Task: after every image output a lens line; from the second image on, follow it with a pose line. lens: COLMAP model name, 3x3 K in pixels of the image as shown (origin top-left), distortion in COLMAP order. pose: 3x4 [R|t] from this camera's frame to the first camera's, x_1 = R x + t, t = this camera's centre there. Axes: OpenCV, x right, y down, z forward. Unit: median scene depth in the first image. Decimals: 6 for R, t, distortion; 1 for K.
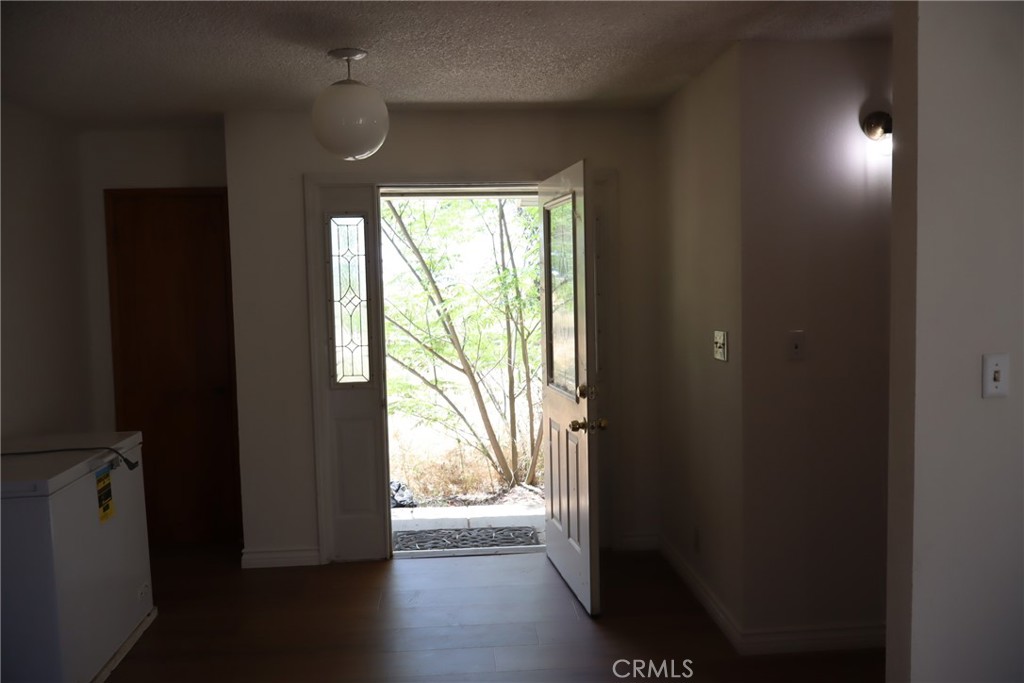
lens RADIAL K [[853.5, 0, 512.9], [0, 853.5, 336.9], [0, 0, 1]] dist [-0.000419, -0.005584]
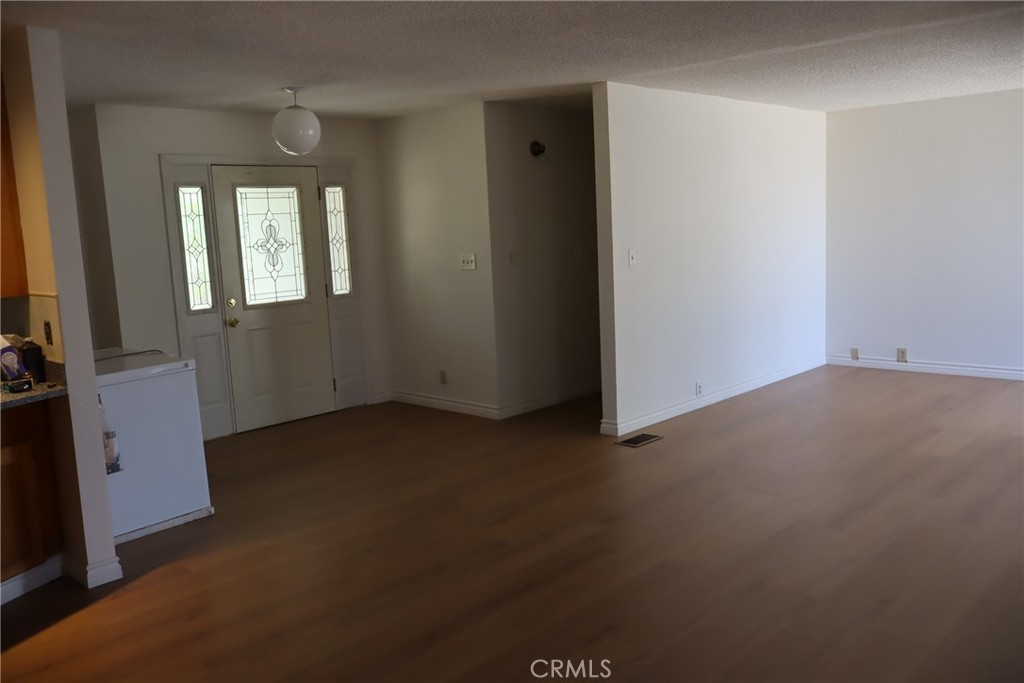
lens RADIAL K [[853.5, 0, 512.6], [0, 853.5, 345.9], [0, 0, 1]] dist [-0.000419, -0.005584]
pose [[0.734195, -0.110800, 0.669836, -0.982611], [0.073189, 0.993761, 0.084160, 0.043849], [-0.674982, -0.012765, 0.737724, -0.457888]]
